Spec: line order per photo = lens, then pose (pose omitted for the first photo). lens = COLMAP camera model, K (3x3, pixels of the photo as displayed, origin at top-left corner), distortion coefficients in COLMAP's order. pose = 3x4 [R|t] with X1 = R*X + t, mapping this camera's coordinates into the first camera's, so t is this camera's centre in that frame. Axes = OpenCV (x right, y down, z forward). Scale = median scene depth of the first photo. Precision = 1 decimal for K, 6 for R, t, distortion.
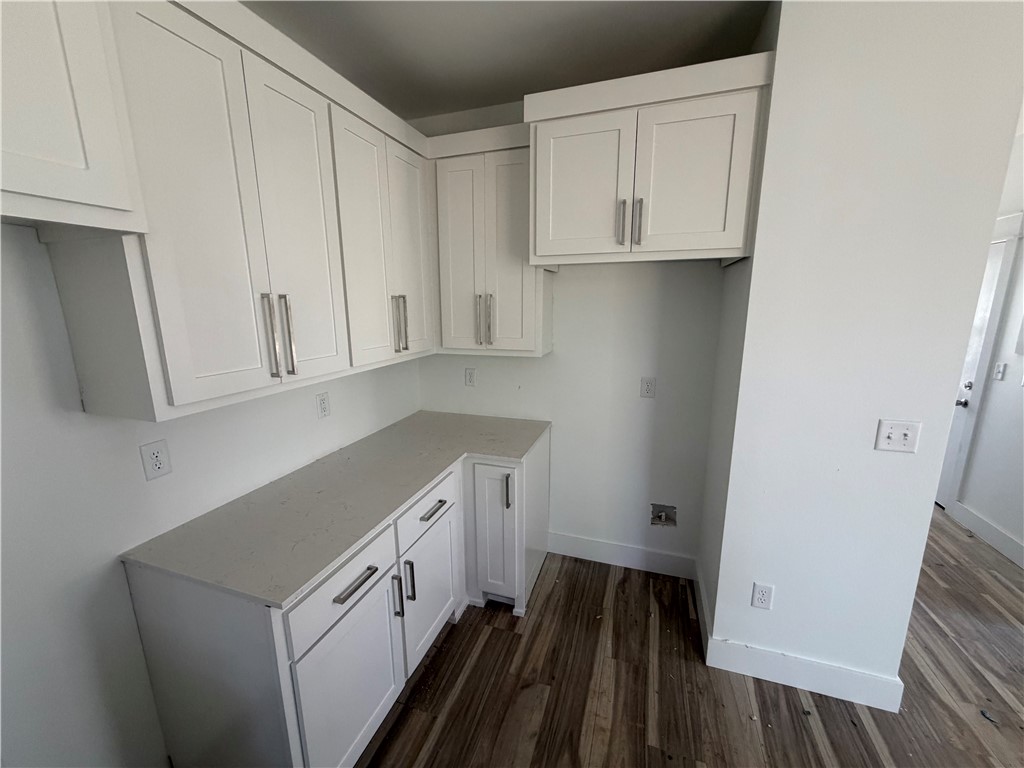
lens RADIAL K [[407.0, 0, 509.8], [0, 407.0, 386.3], [0, 0, 1]] dist [0.002228, -0.000412]
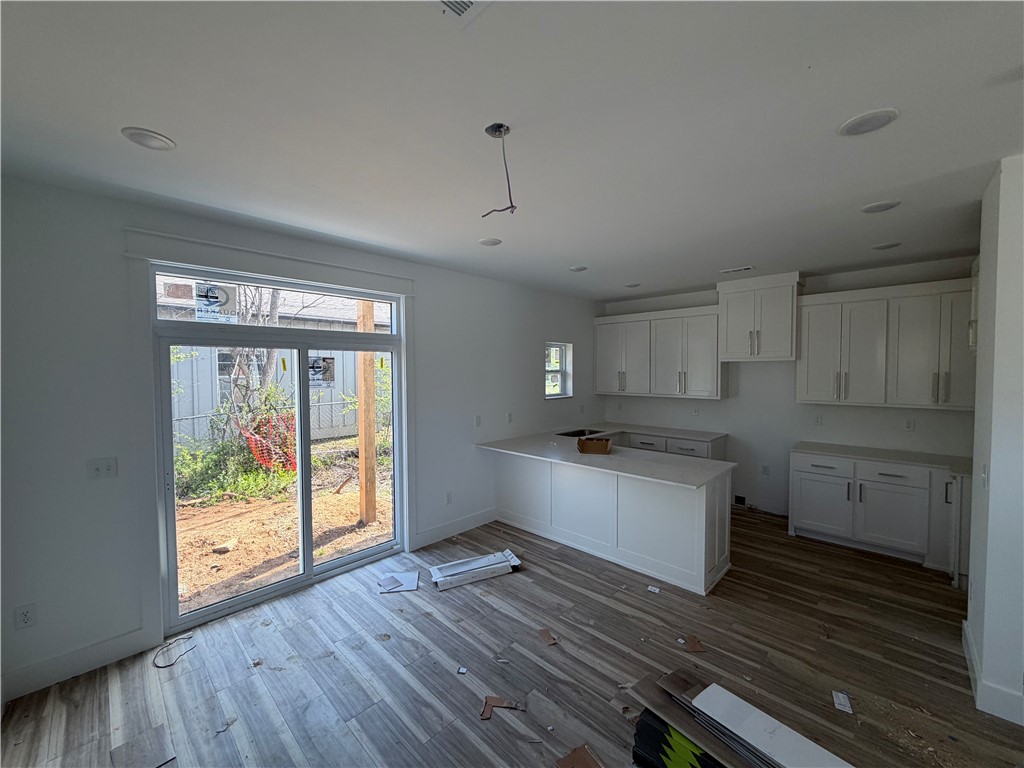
lens RADIAL K [[407.0, 0, 509.0], [0, 407.0, 384.4], [0, 0, 1]] dist [0.002228, -0.000412]
pose [[-0.429107, 0.040845, -0.902330, 2.230056], [-0.180401, 0.974974, 0.129923, -0.053842], [0.885055, 0.218533, -0.411000, 0.020062]]
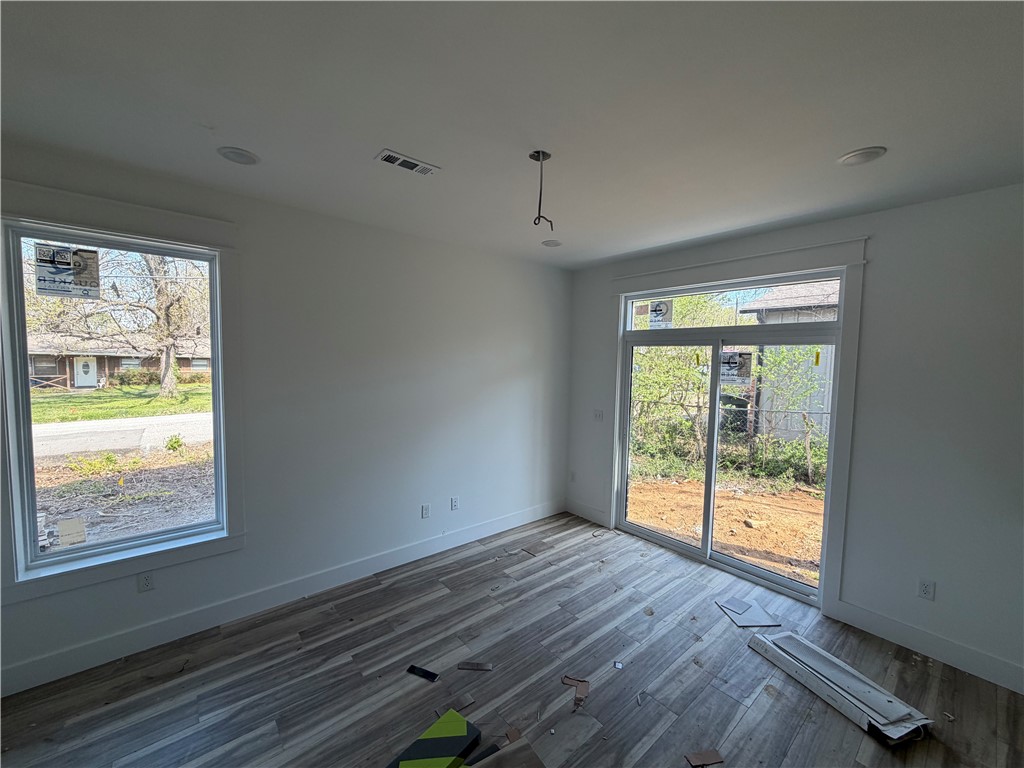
lens RADIAL K [[407.0, 0, 510.1], [0, 407.0, 386.4], [0, 0, 1]] dist [0.002228, -0.000412]
pose [[-0.855236, -0.049964, 0.515825, 0.959327], [0.088720, 0.966532, 0.240717, -0.161079], [-0.510589, 0.251634, -0.822180, 0.523463]]
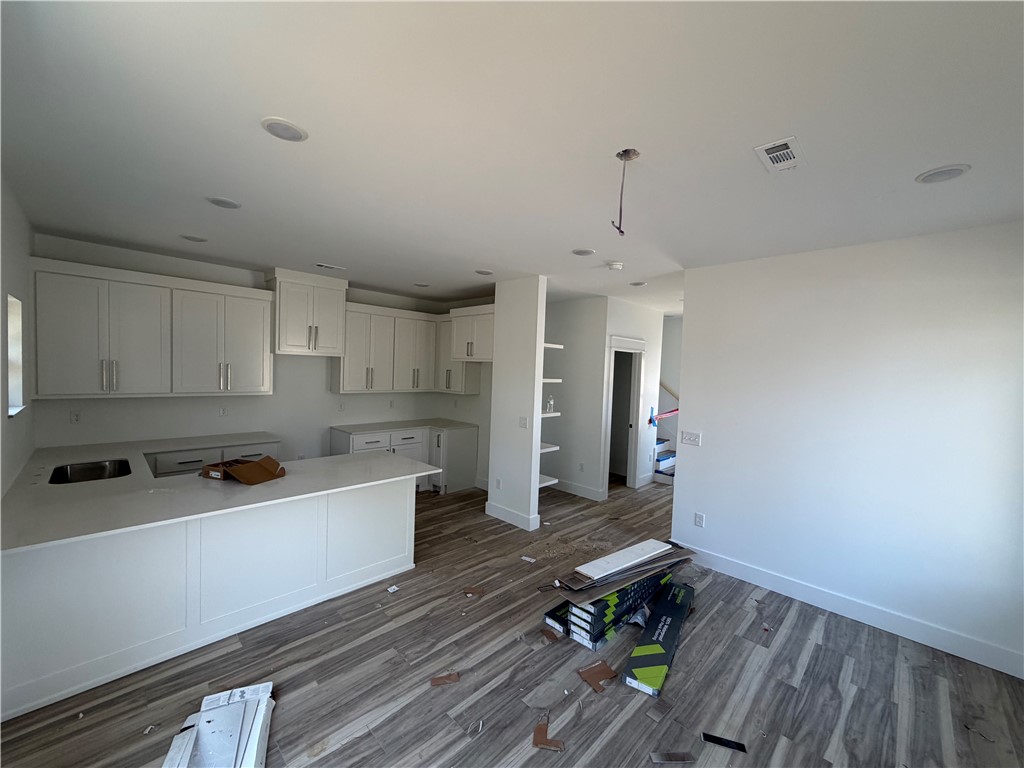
lens RADIAL K [[407.0, 0, 511.7], [0, 407.0, 381.6], [0, 0, 1]] dist [0.002228, -0.000412]
pose [[0.900210, 0.050975, -0.432463, 1.632240], [-0.129643, 0.979464, -0.154413, 0.232768], [0.415711, 0.195070, 0.888331, -1.324592]]
